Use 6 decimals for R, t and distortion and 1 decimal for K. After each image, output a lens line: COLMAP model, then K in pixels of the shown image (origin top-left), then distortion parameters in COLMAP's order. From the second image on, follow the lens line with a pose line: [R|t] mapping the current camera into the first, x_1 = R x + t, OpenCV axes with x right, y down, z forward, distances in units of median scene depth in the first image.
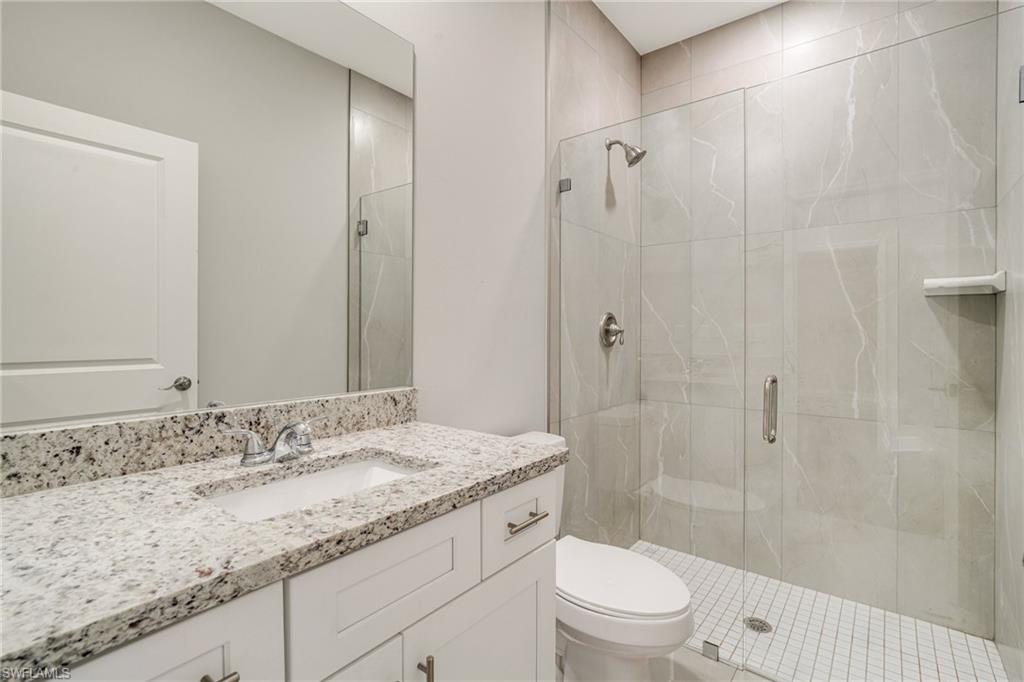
lens RADIAL K [[485.7, 0, 512.7], [0, 485.7, 337.9], [0, 0, 1]] dist [-0.018201, 0.007389]
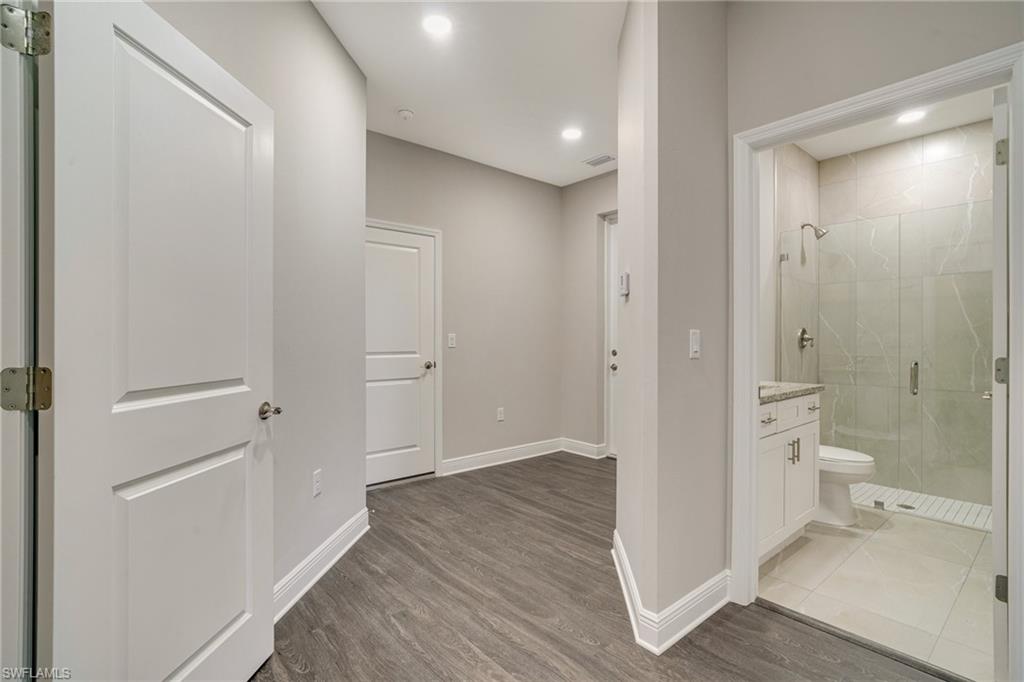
lens RADIAL K [[485.7, 0, 514.6], [0, 485.7, 343.1], [0, 0, 1]] dist [-0.018201, 0.007389]
pose [[0.980029, 0.003826, -0.198818, -0.447613], [-0.005101, 0.999970, -0.005900, 0.016319], [0.198789, 0.006796, 0.980019, -0.829087]]
